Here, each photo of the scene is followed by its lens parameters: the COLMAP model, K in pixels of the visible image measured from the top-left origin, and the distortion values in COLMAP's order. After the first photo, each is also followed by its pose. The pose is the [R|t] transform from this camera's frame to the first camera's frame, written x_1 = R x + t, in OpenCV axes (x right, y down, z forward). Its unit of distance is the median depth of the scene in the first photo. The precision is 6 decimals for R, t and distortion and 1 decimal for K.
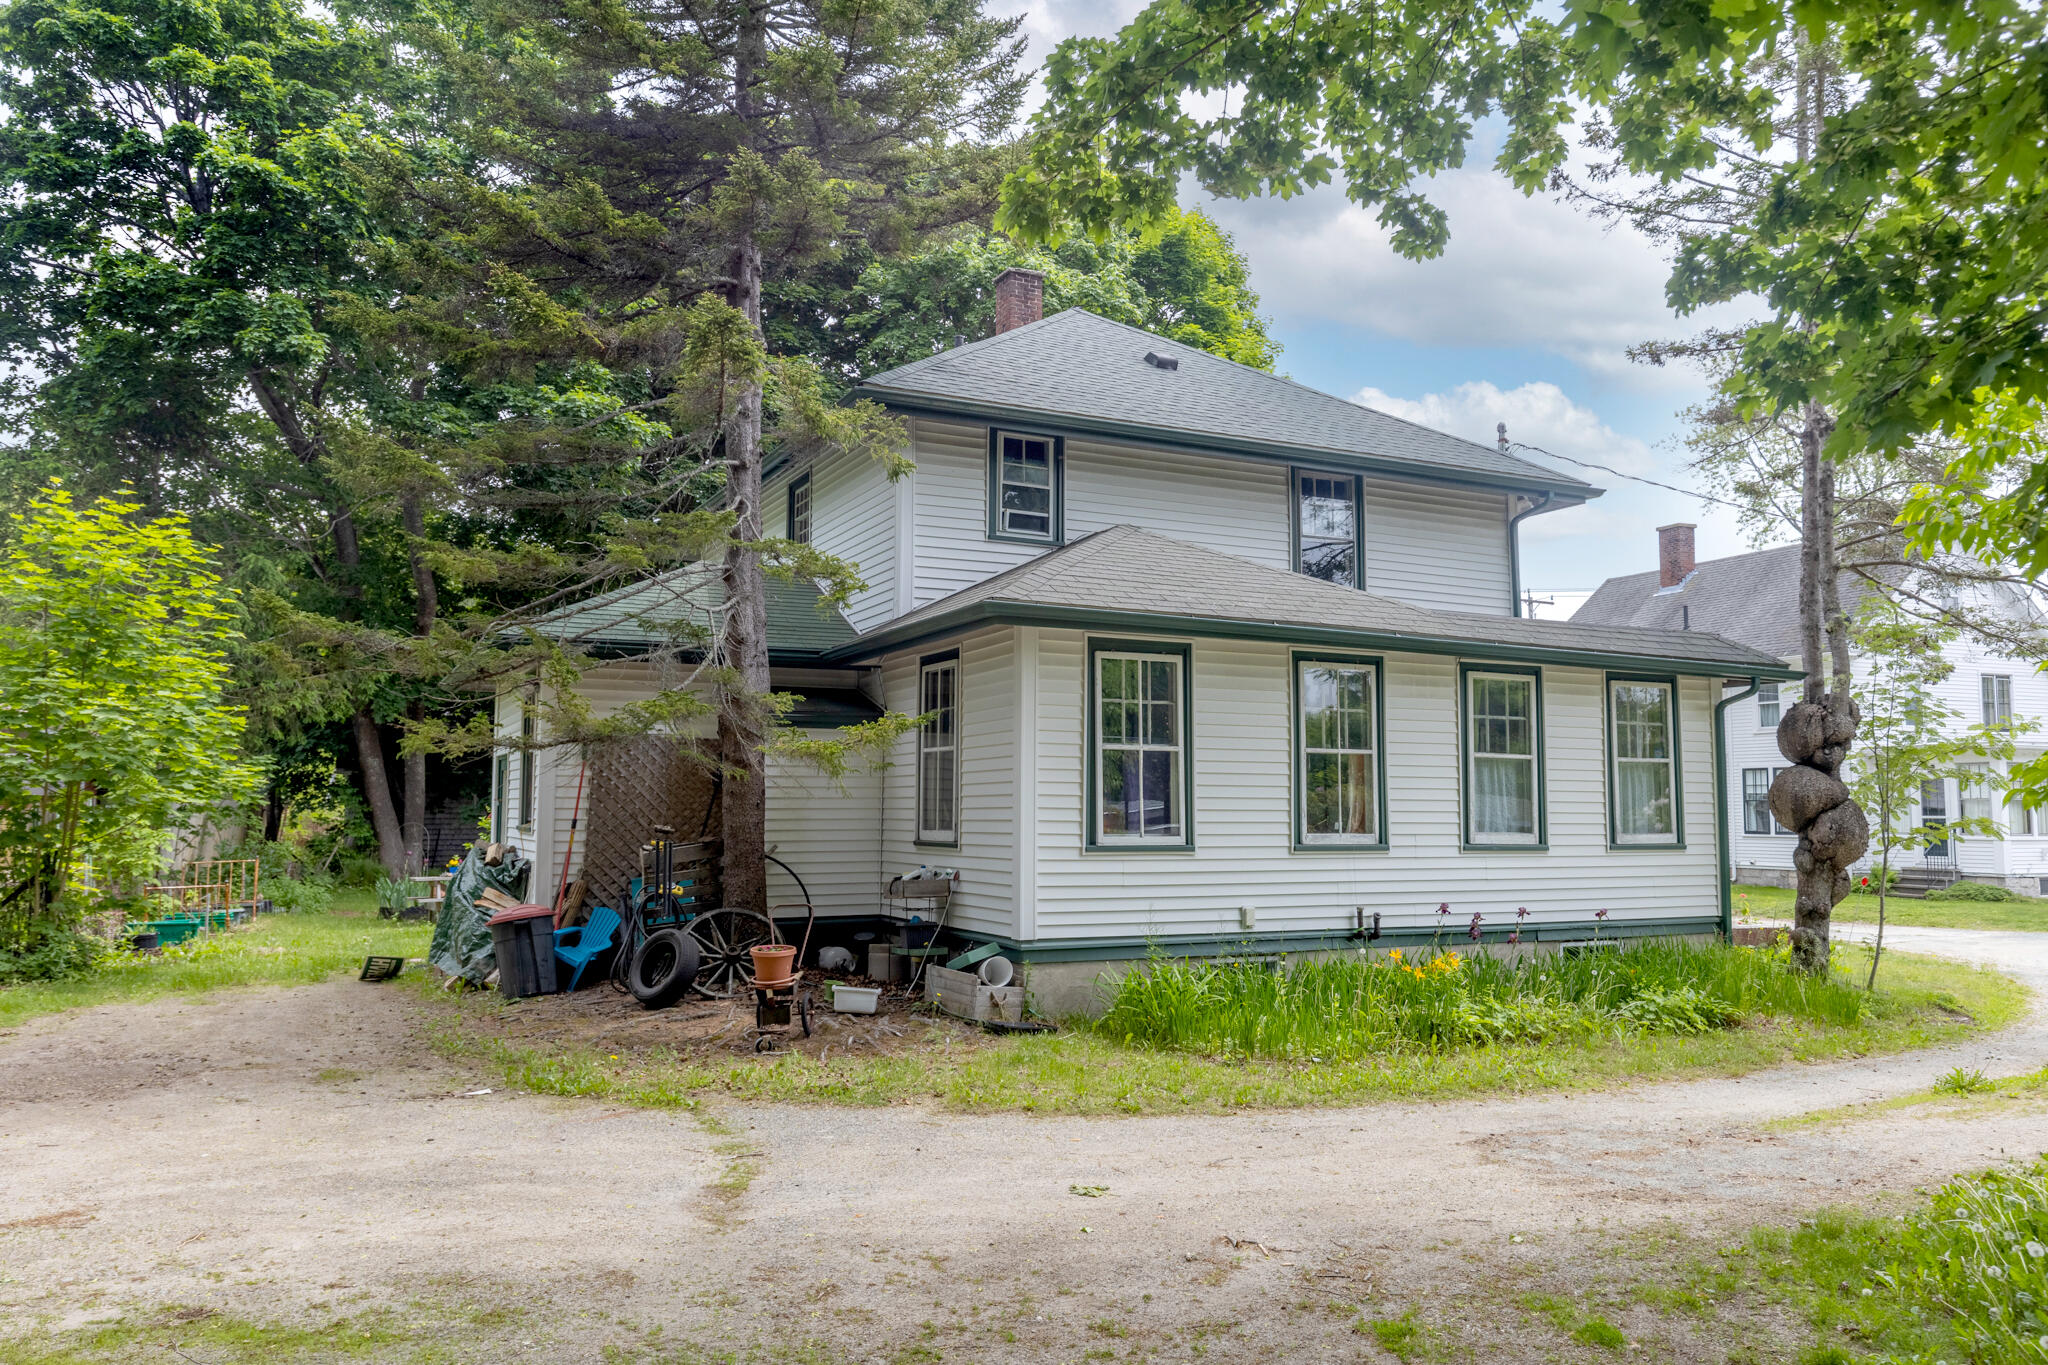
lens RADIAL K [[1586.1, 0, 1026.3], [0, 1586.1, 672.1], [0, 0, 1]] dist [0.004845, -0.000426]
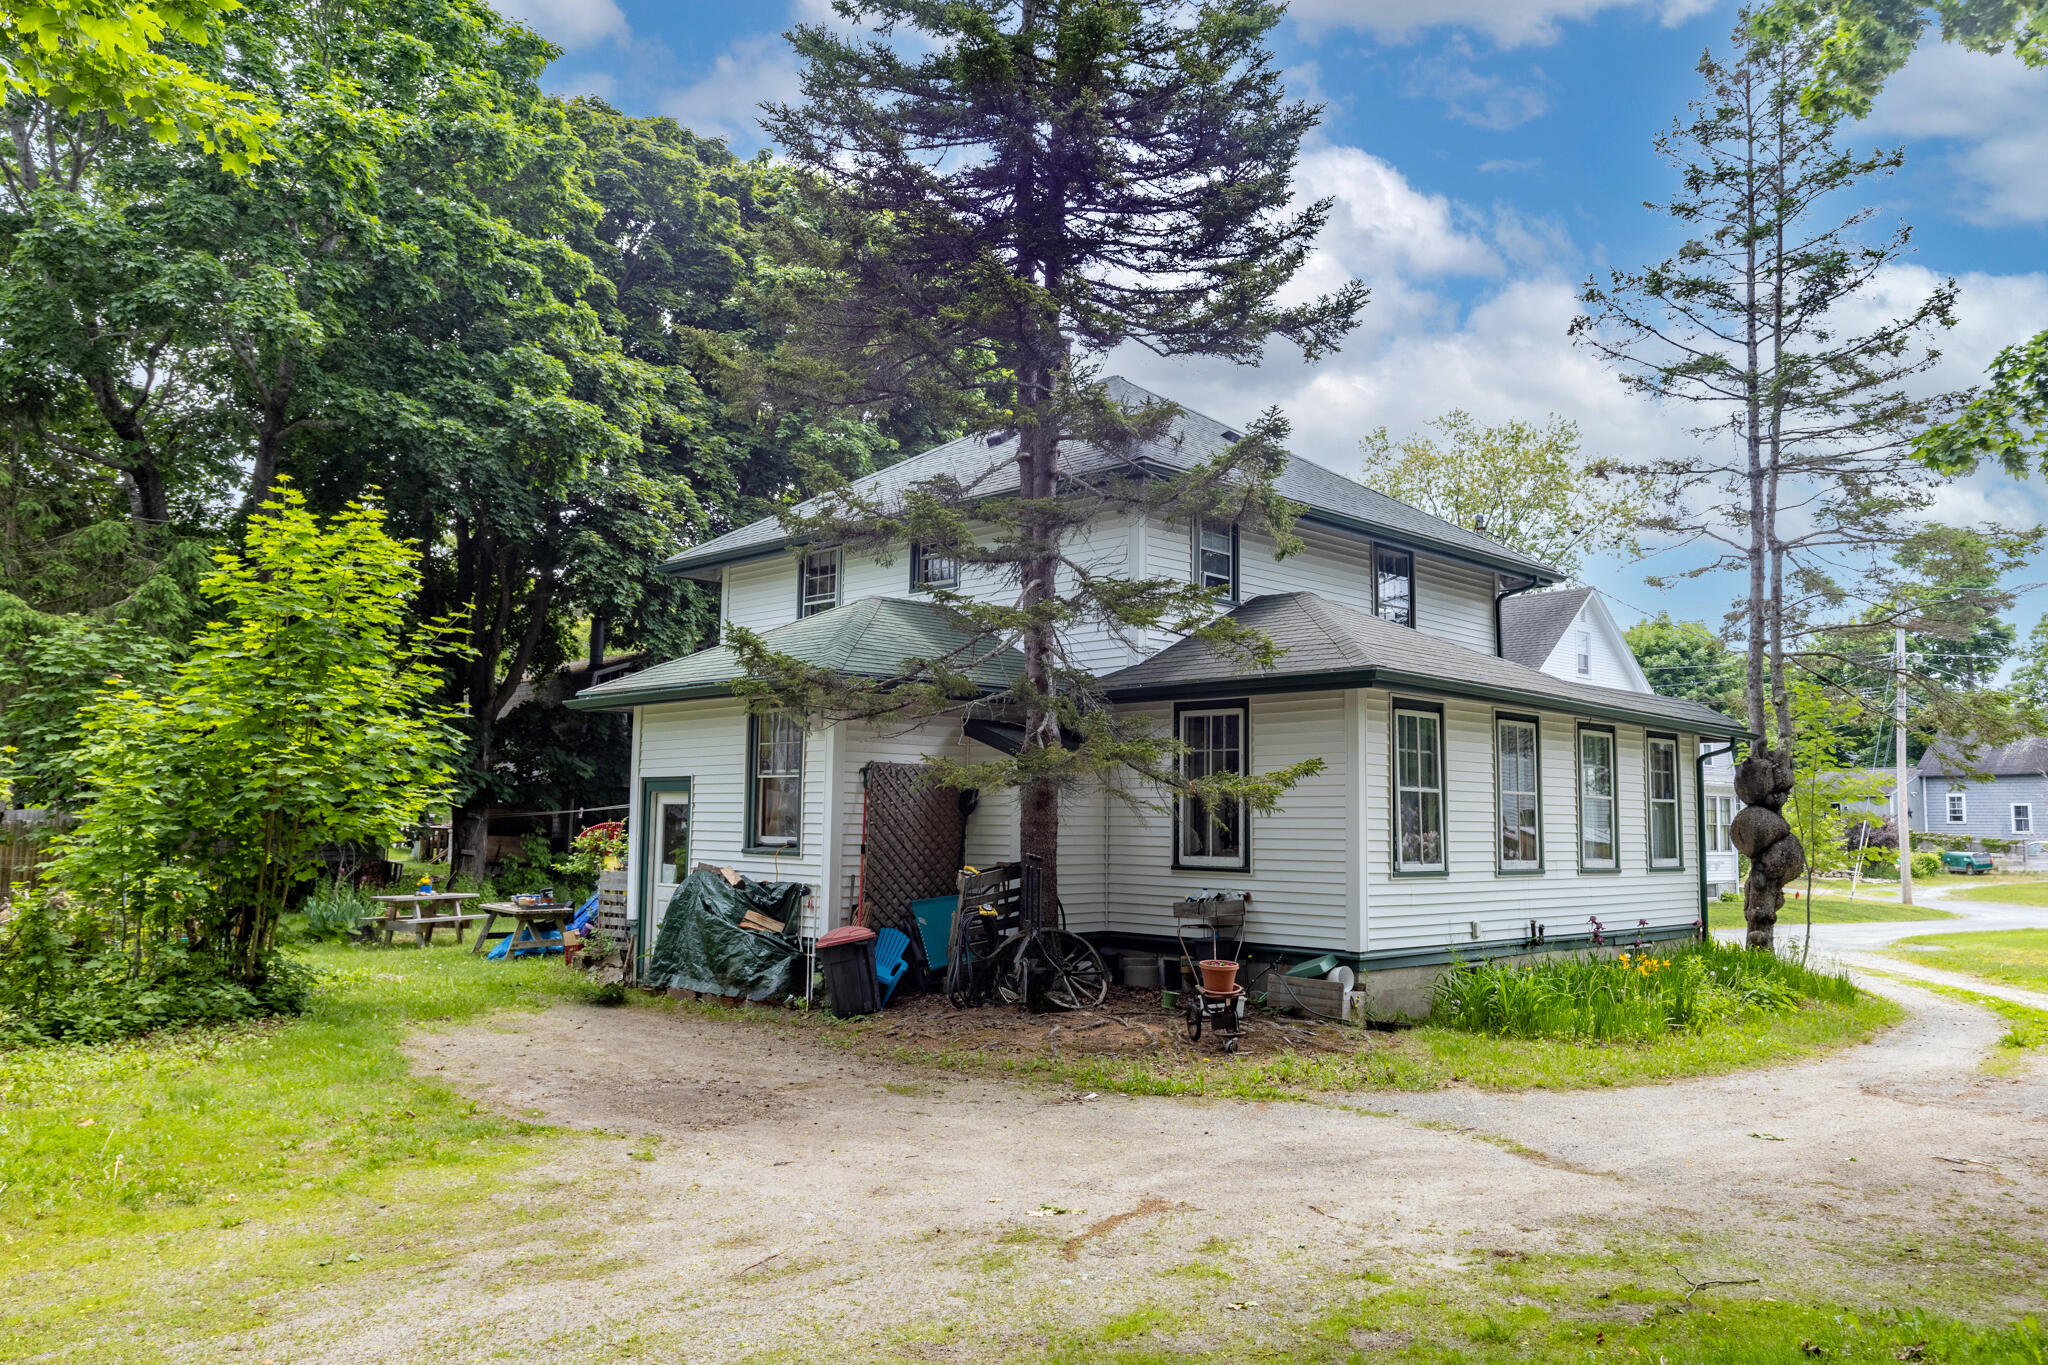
lens RADIAL K [[1586.1, 0, 1027.5], [0, 1586.1, 686.9], [0, 0, 1]] dist [0.004845, -0.000426]
pose [[0.943201, 0.036638, 0.330198, -0.554799], [-0.038890, 0.999243, 0.000216, -0.017135], [-0.329940, -0.013045, 0.943912, -0.031103]]
